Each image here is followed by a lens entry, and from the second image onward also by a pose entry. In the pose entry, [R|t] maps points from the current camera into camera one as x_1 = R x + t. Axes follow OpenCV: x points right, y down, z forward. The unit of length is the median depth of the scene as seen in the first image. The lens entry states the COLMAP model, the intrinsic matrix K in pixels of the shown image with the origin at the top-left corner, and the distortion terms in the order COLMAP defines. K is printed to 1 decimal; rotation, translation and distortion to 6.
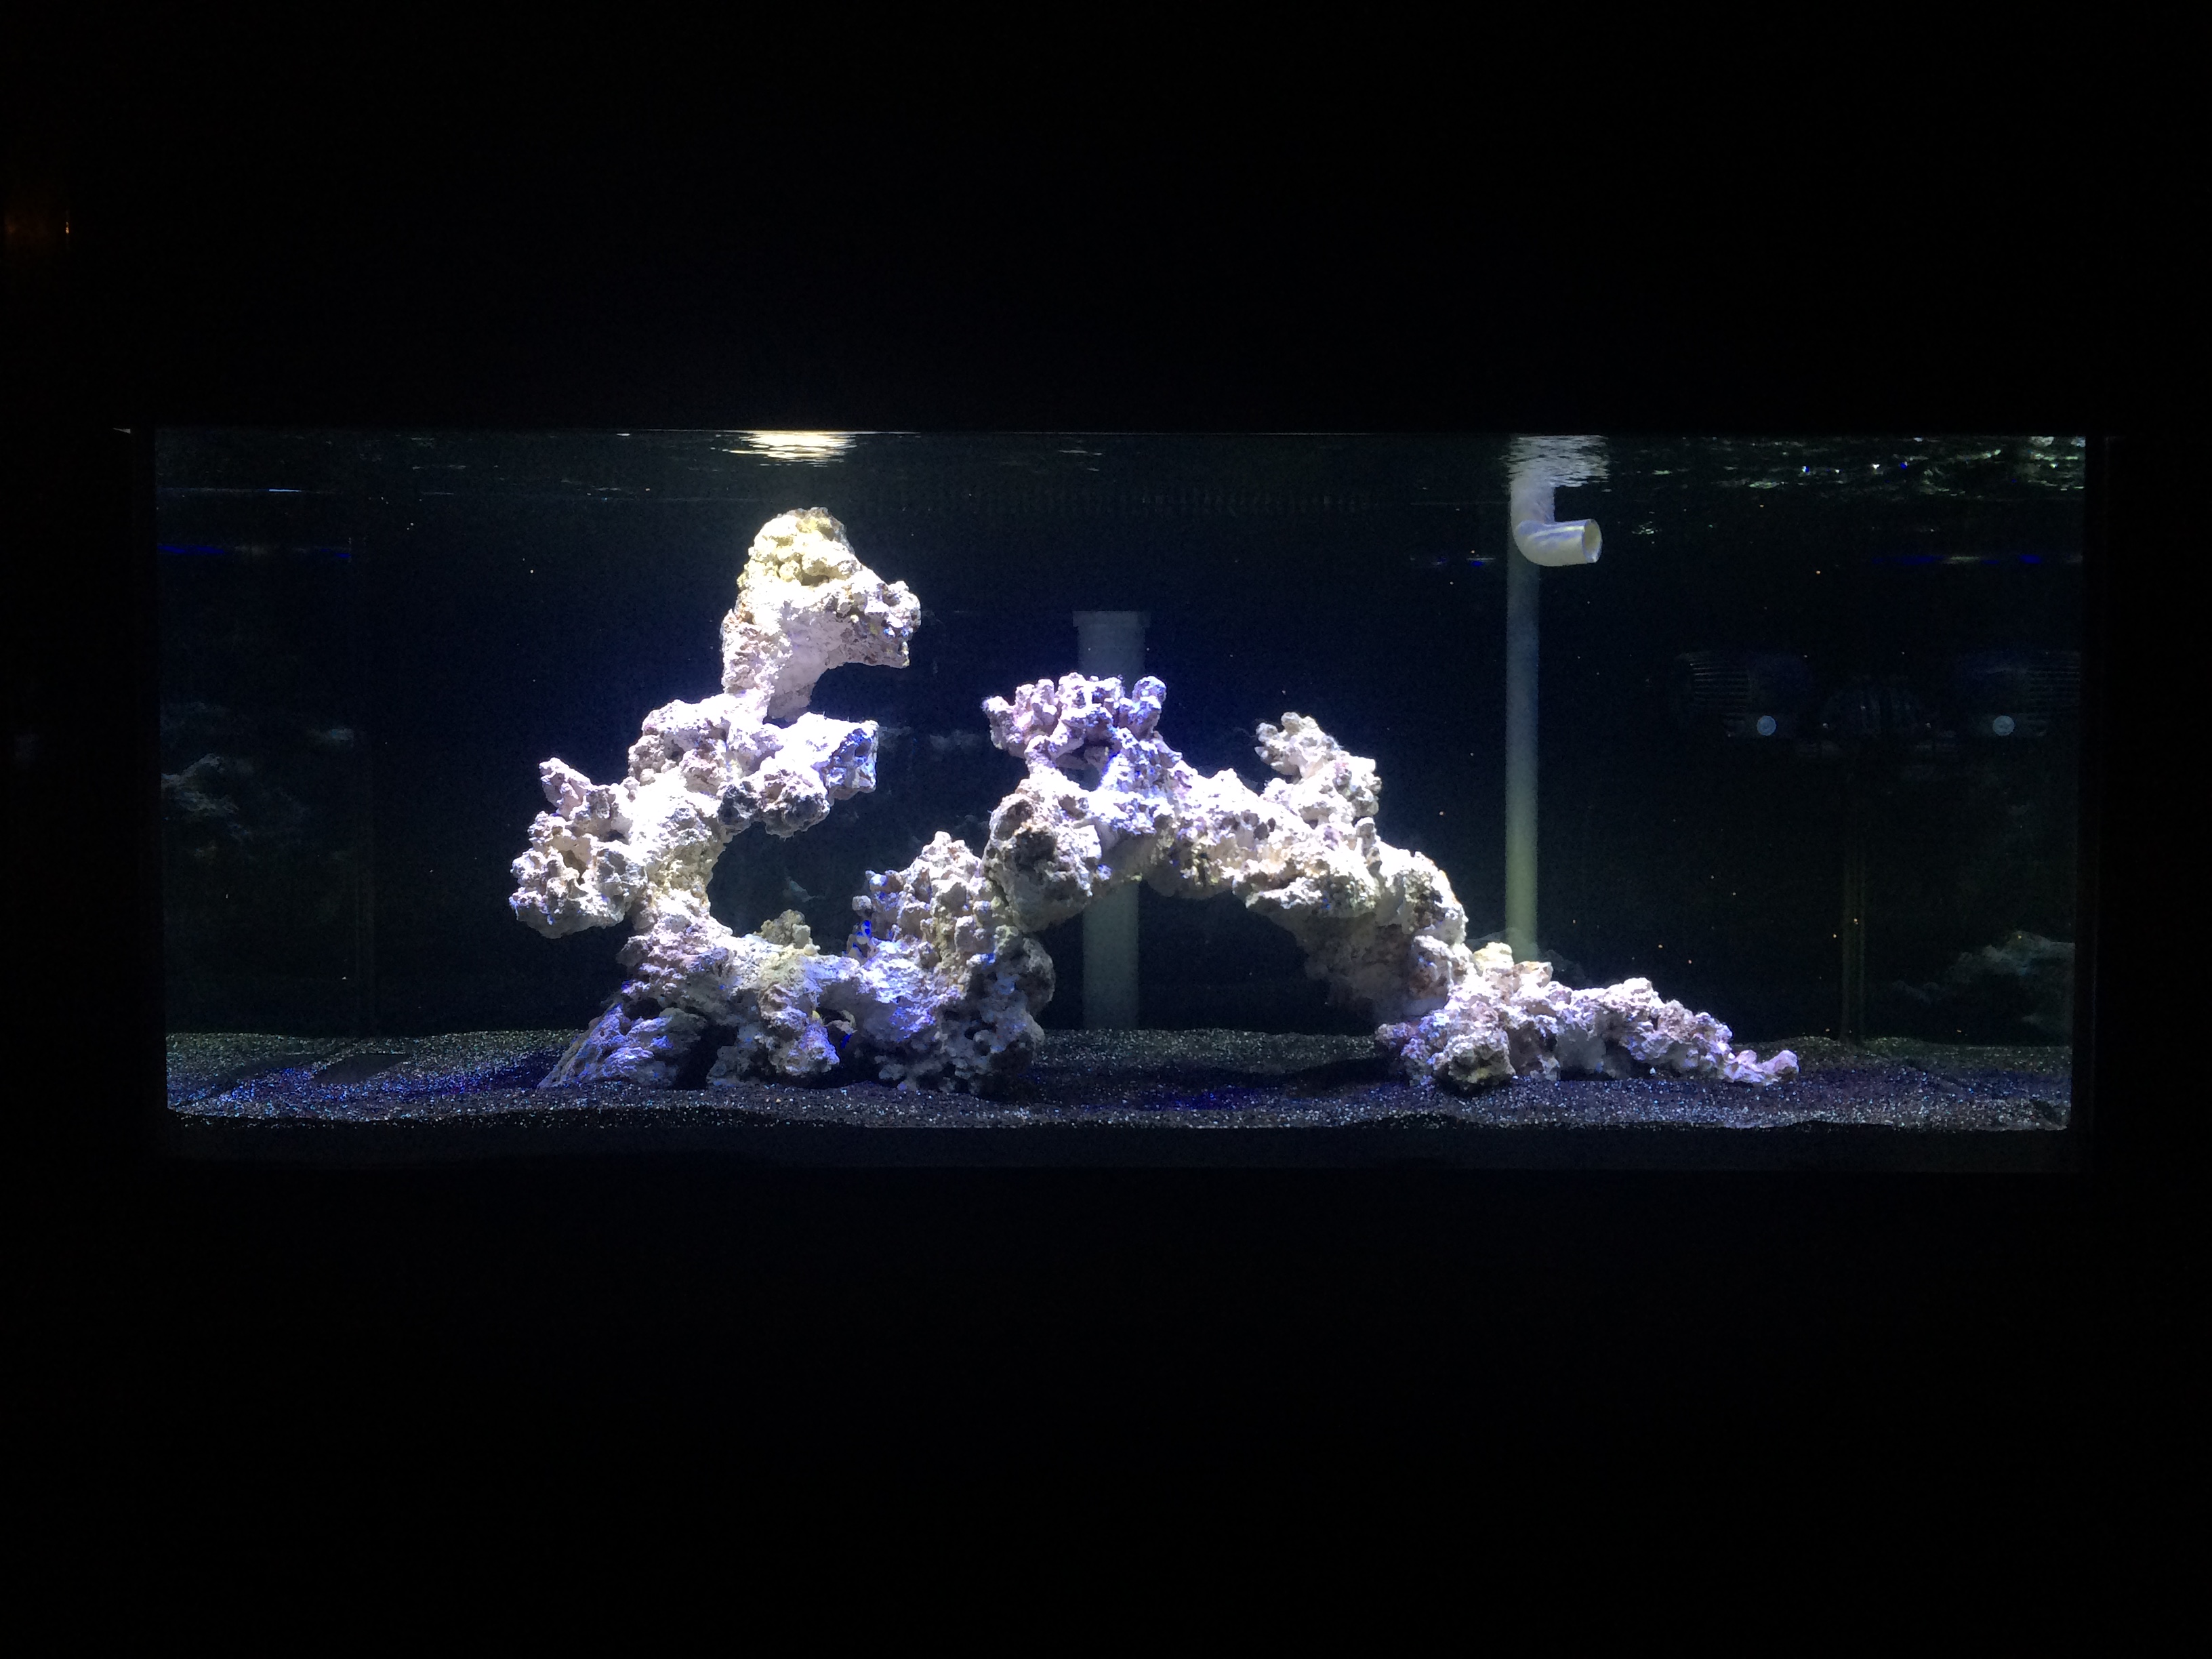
lens RADIAL K [[1885.2, 0, 1113.9], [0, 1885.2, 830.2], [0, 0, 1]] dist [0.060541, -0.089631]
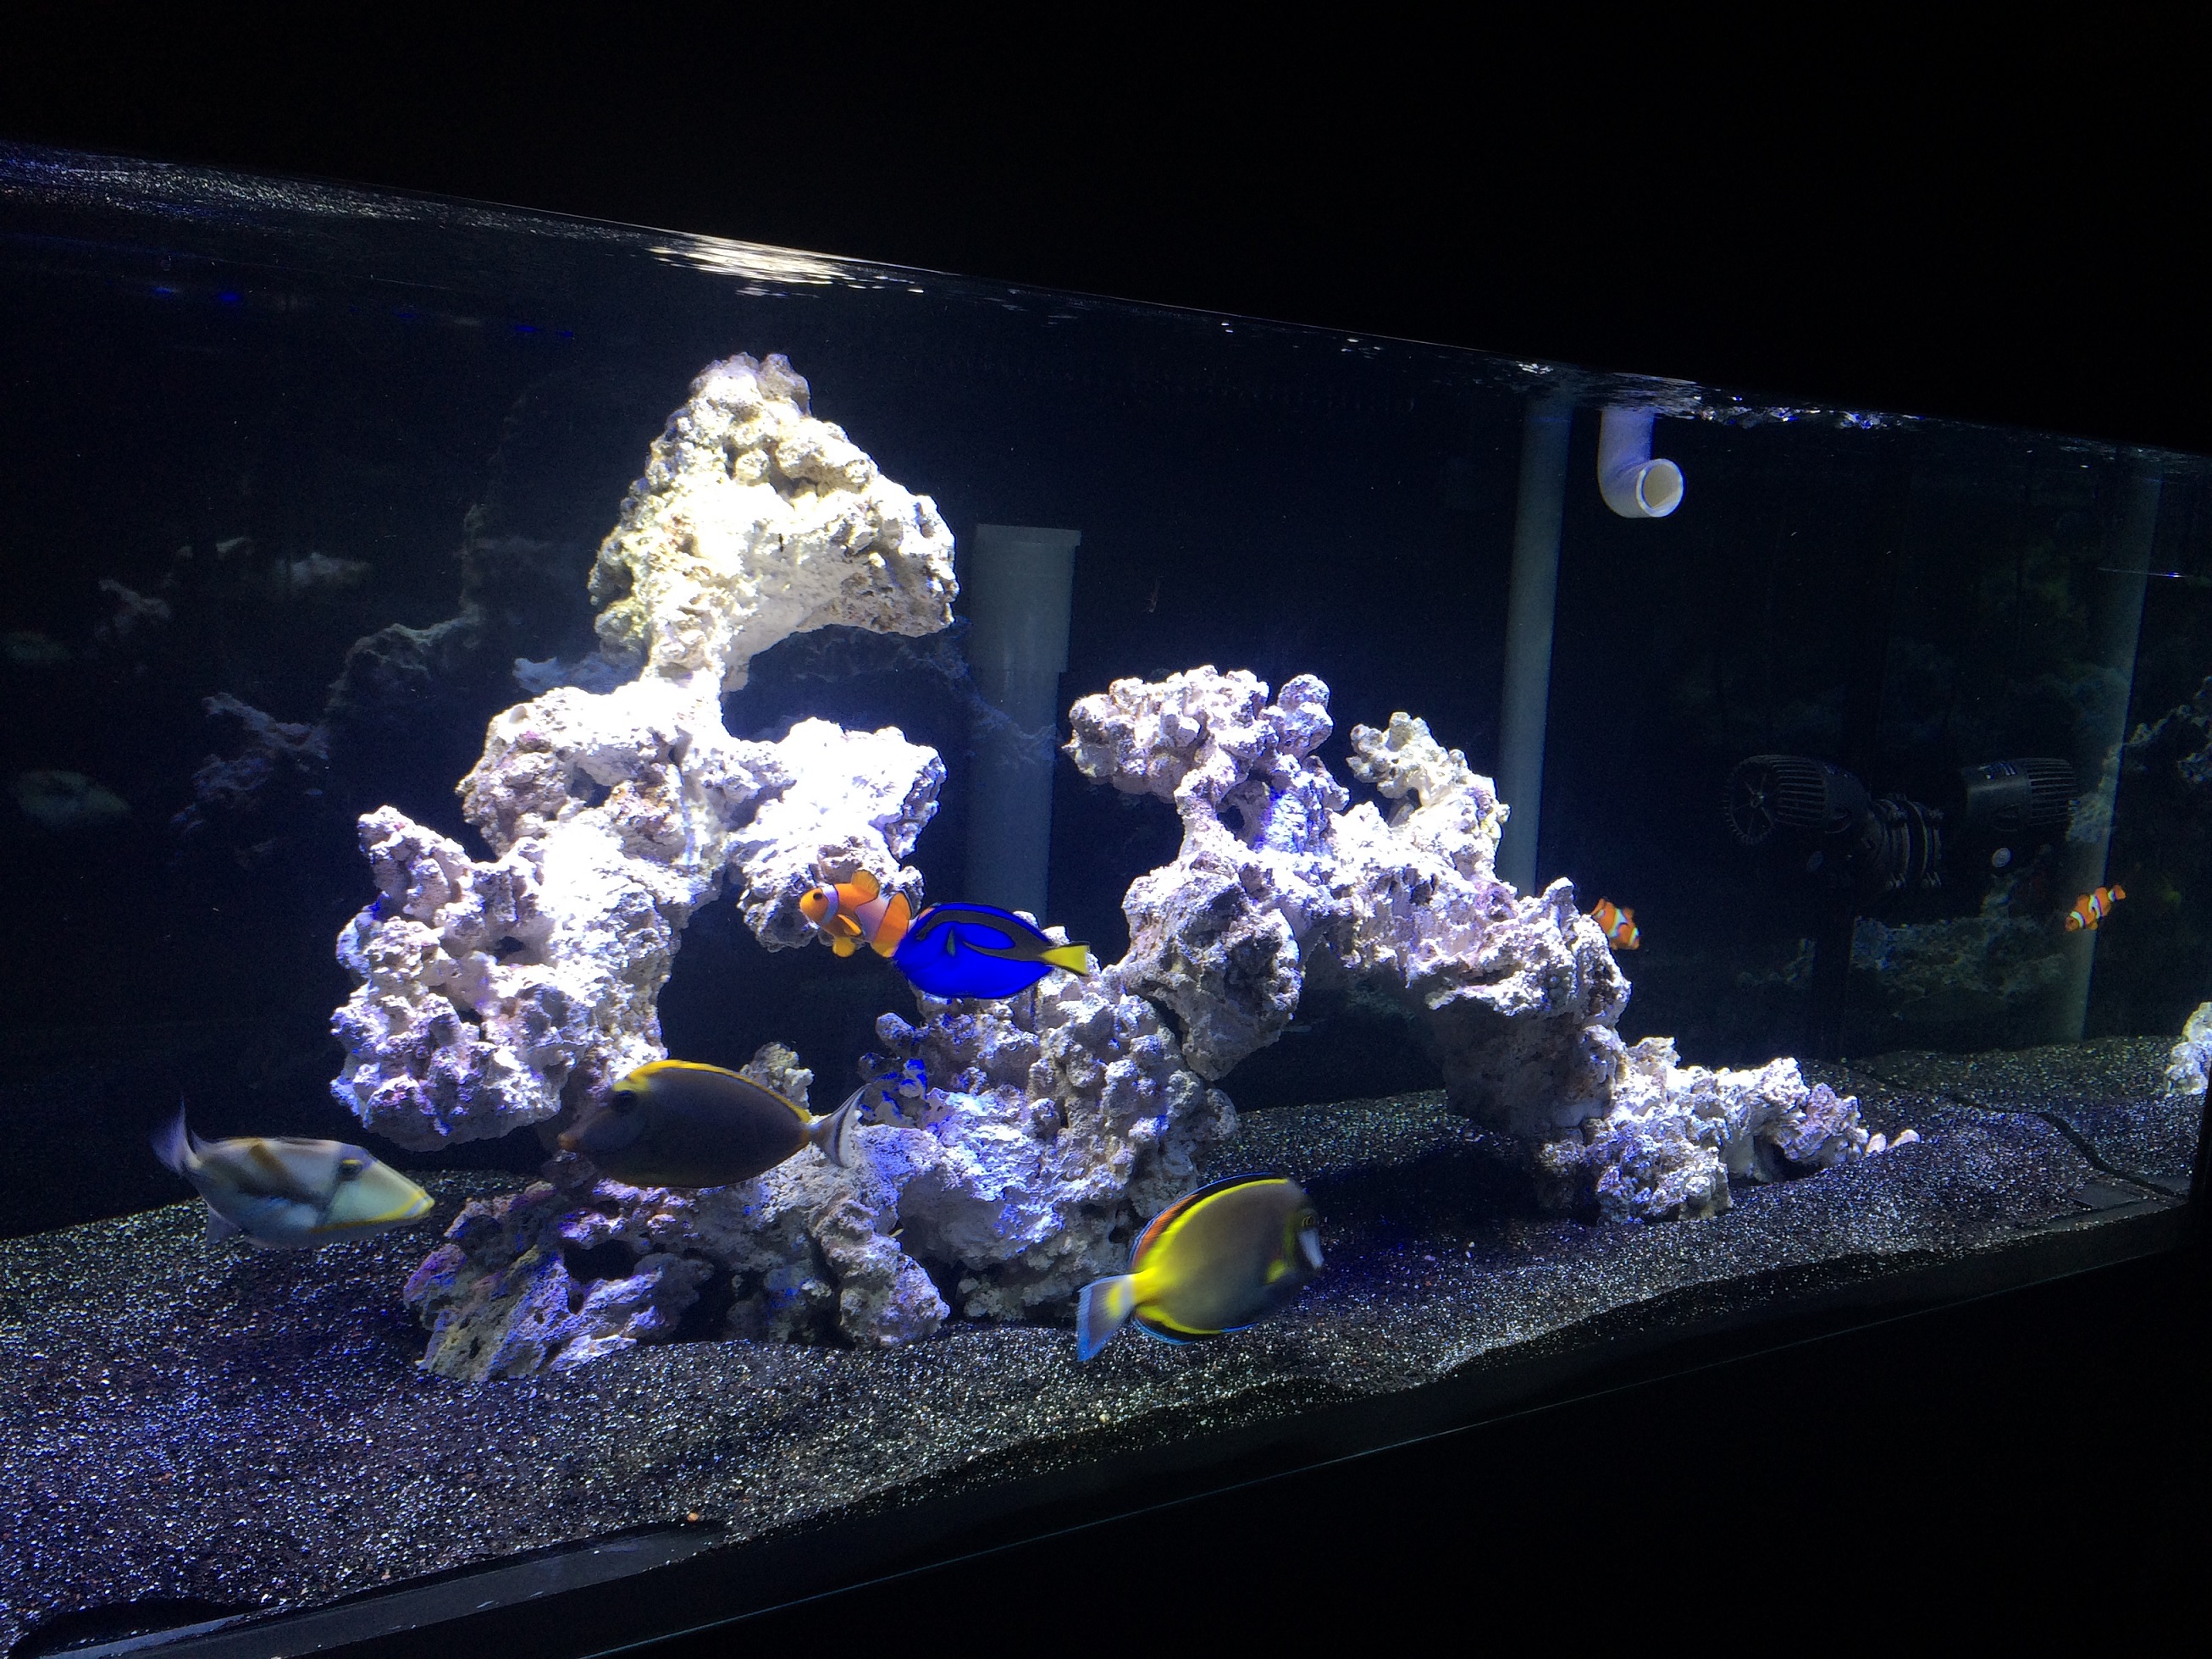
lens RADIAL K [[1961.5, 0, 1106.0], [0, 1961.5, 829.5], [0, 0, 1]] dist [0.067983, 0.003489]
pose [[0.864345, -0.020753, 0.502471, -0.404936], [-0.046392, 0.991597, 0.120757, -0.109399], [-0.500755, -0.127686, 0.856120, 0.427513]]
